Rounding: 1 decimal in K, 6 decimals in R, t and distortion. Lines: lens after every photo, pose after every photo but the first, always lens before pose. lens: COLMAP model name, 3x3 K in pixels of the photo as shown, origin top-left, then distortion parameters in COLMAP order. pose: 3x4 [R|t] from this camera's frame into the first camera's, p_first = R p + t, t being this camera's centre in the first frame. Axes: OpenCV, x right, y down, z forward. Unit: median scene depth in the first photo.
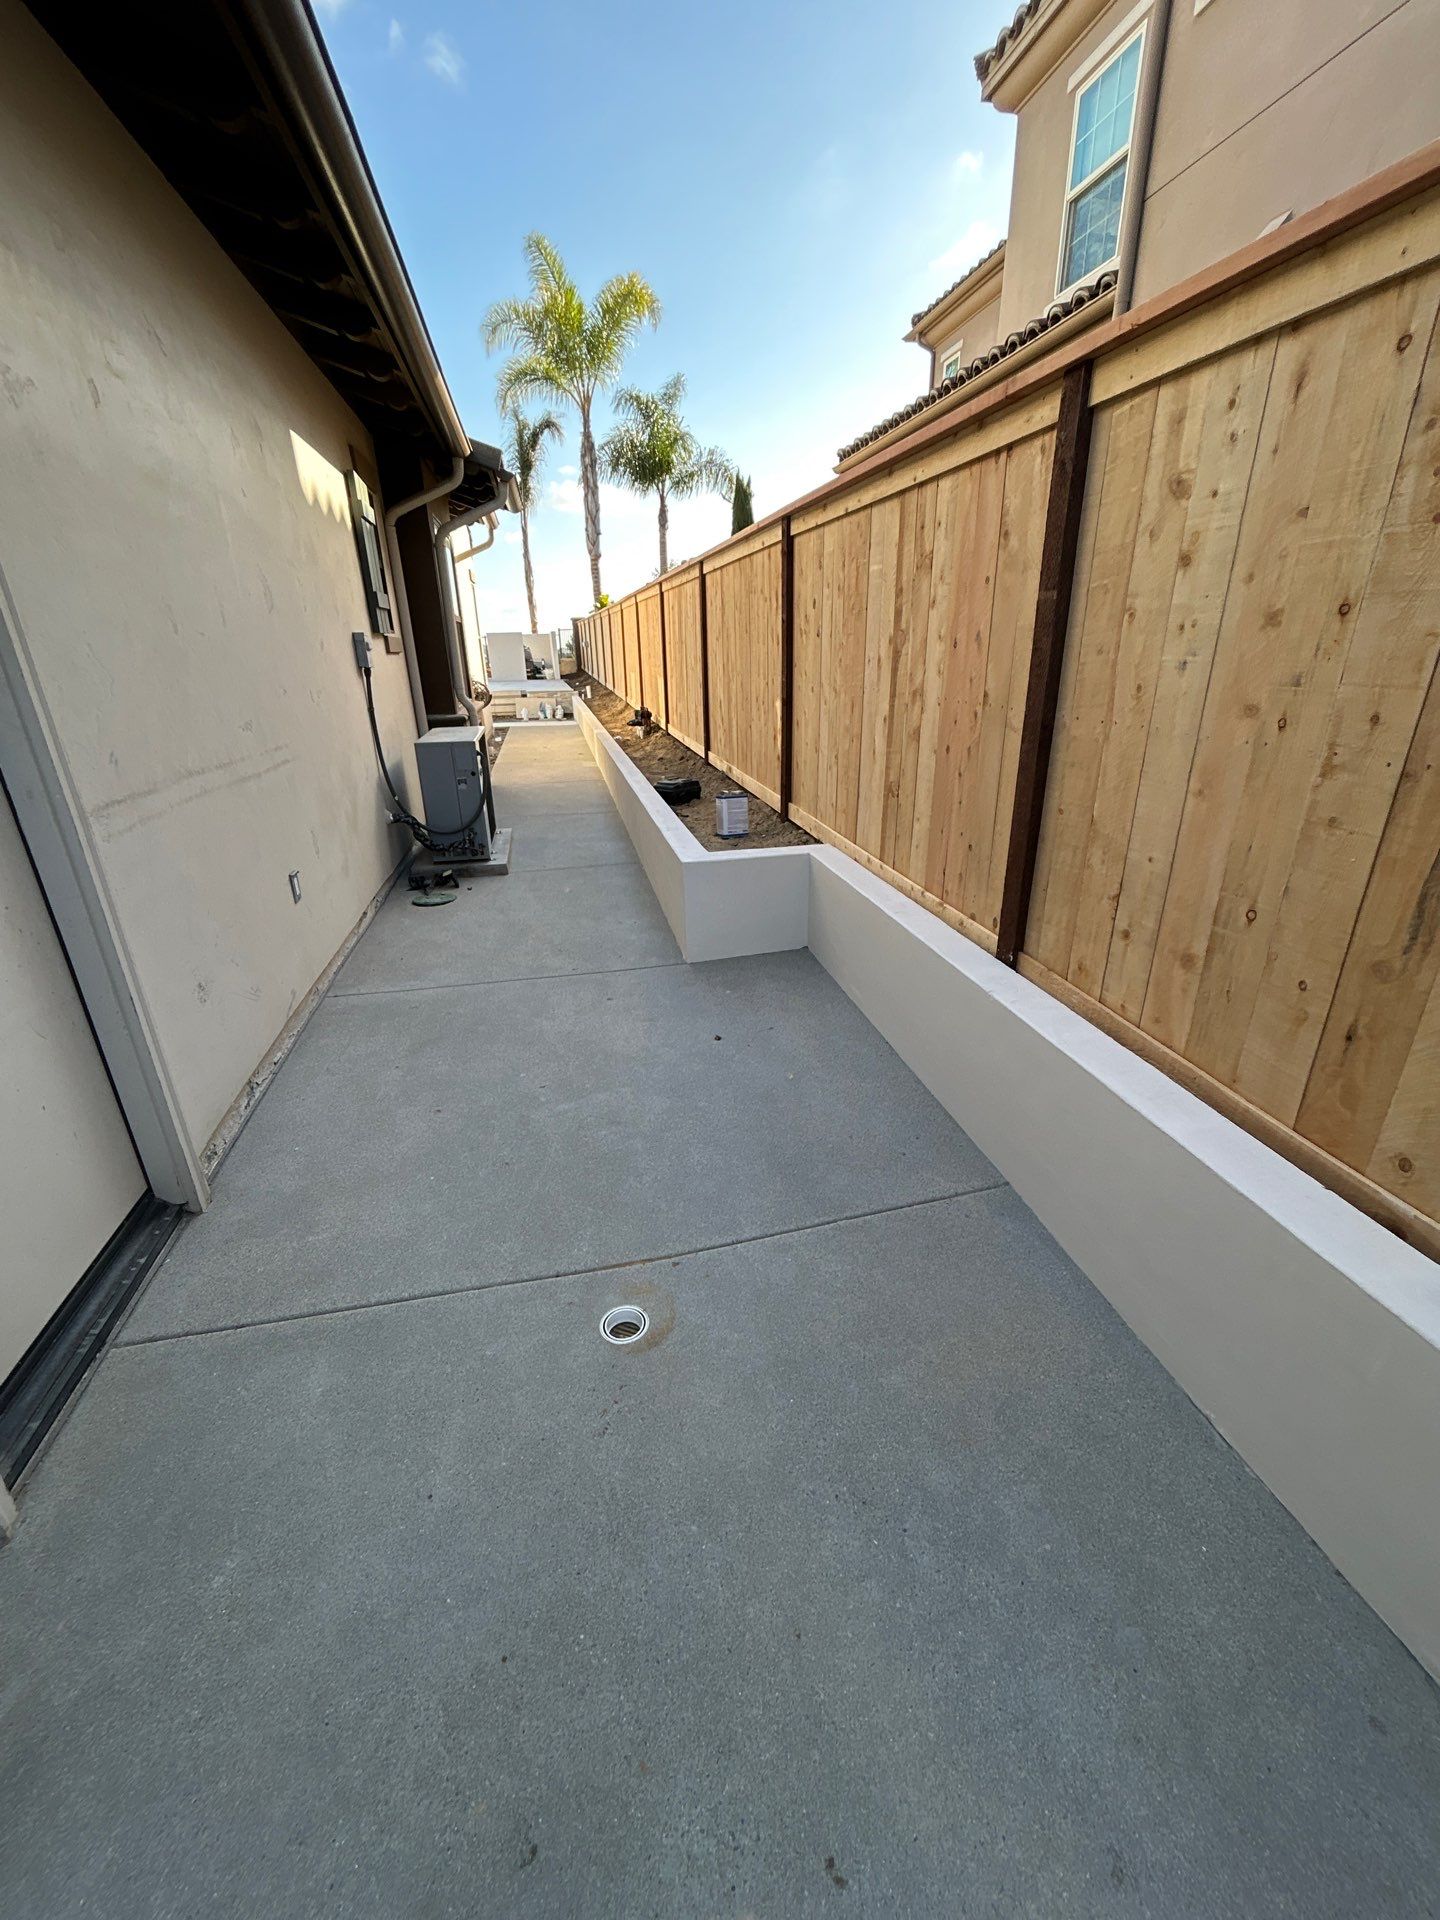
lens RADIAL K [[764.3, 0, 714.9], [0, 764.3, 957.3], [0, 0, 1]] dist [-0.001003, 0.000331]
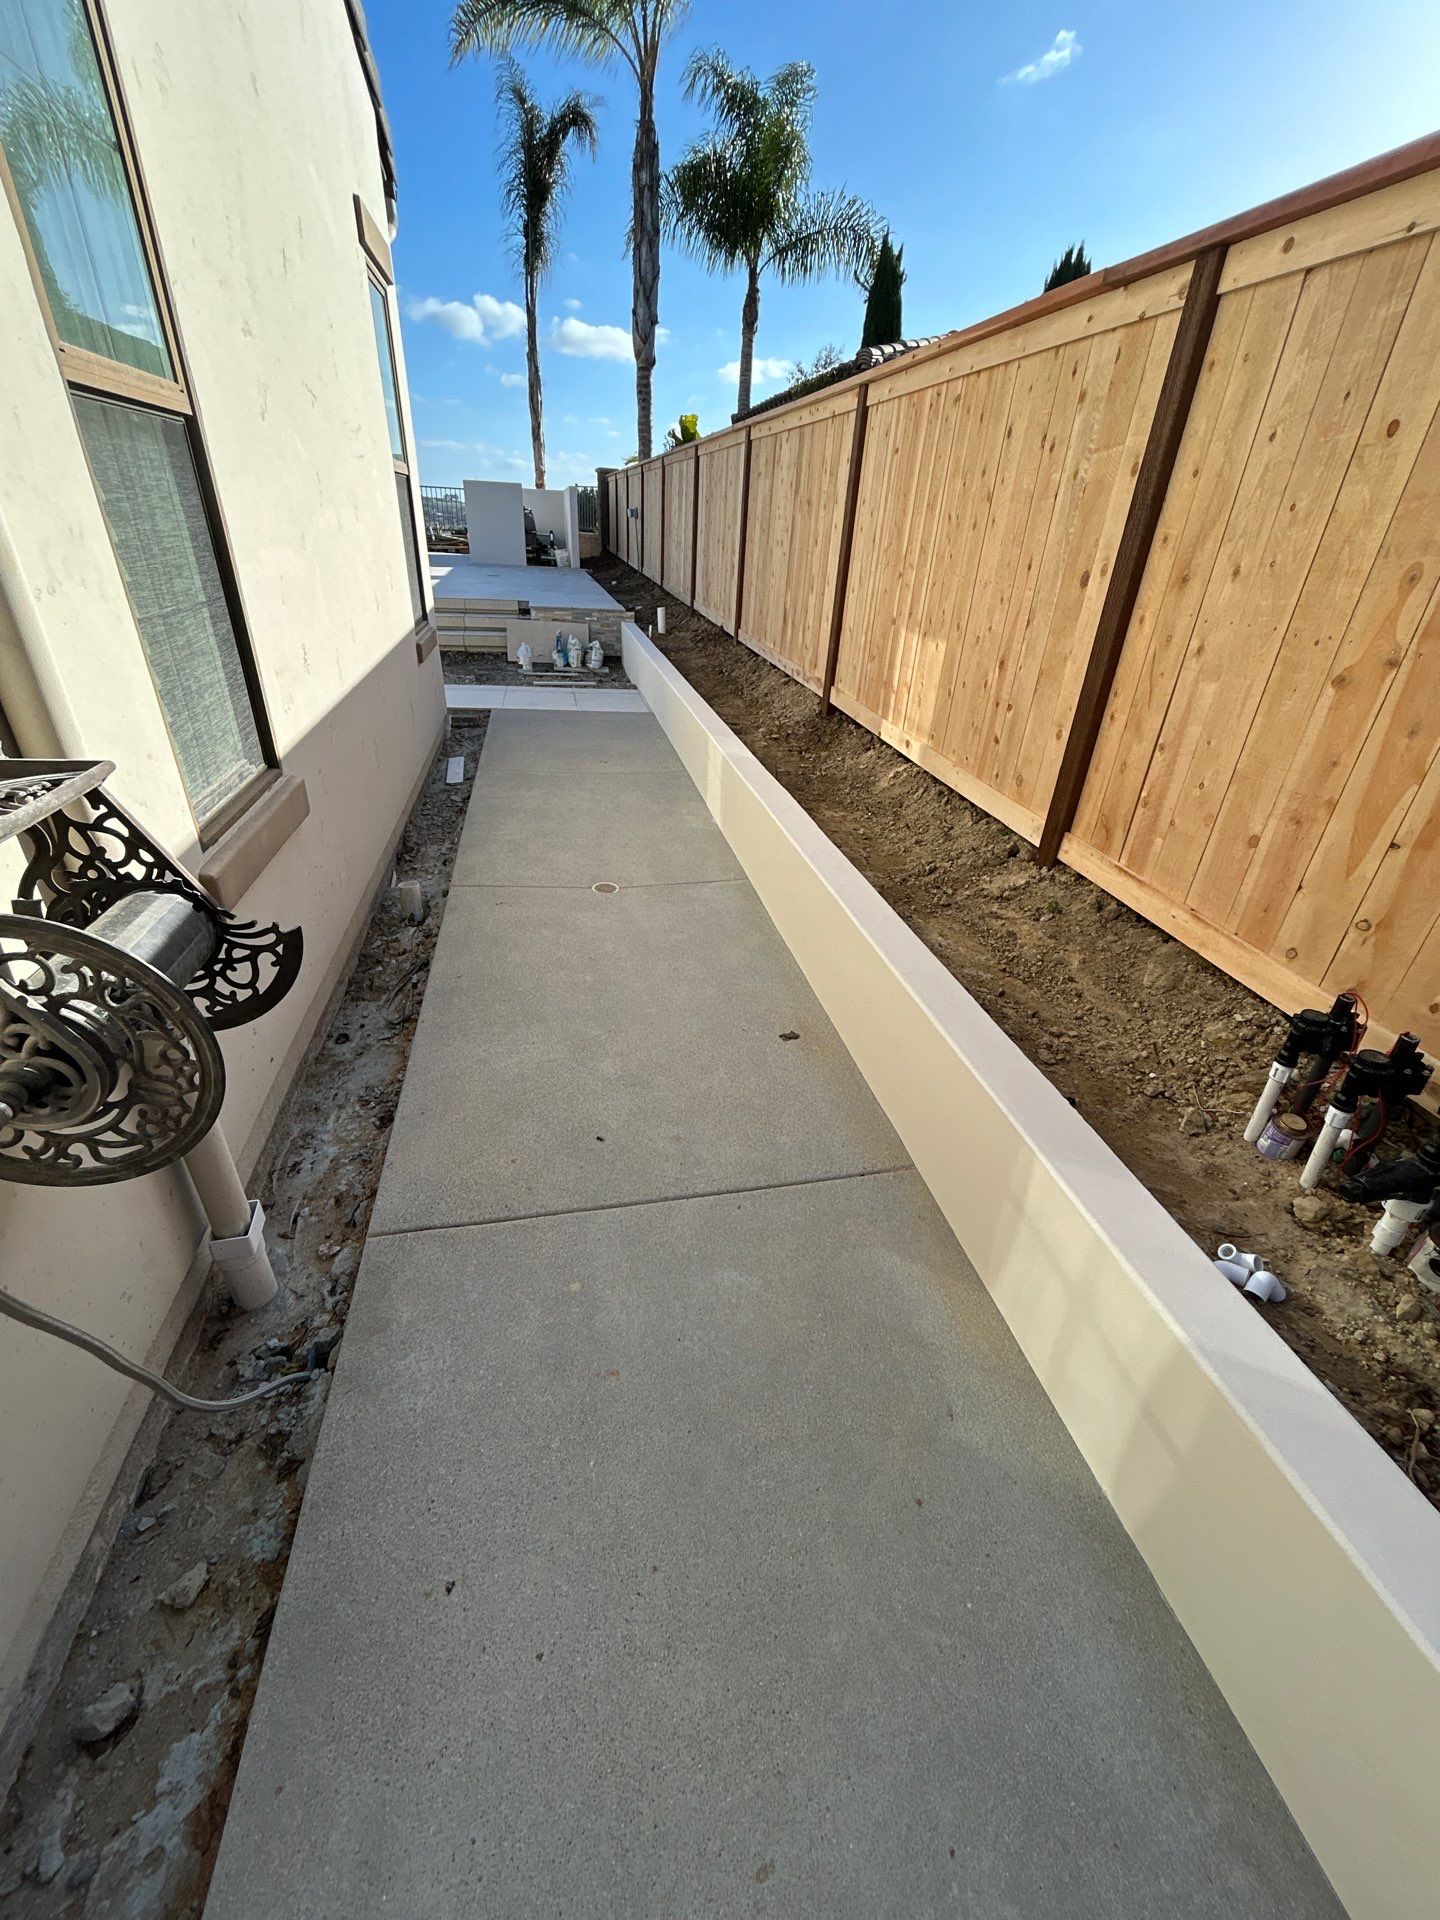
lens RADIAL K [[764.3, 0, 725.7], [0, 764.3, 952.4], [0, 0, 1]] dist [-0.001003, 0.000331]
pose [[0.997529, 0.060228, 0.036177, -0.090057], [-0.064214, 0.990499, 0.121609, -0.140277], [-0.028509, -0.123632, 0.991919, 0.346109]]
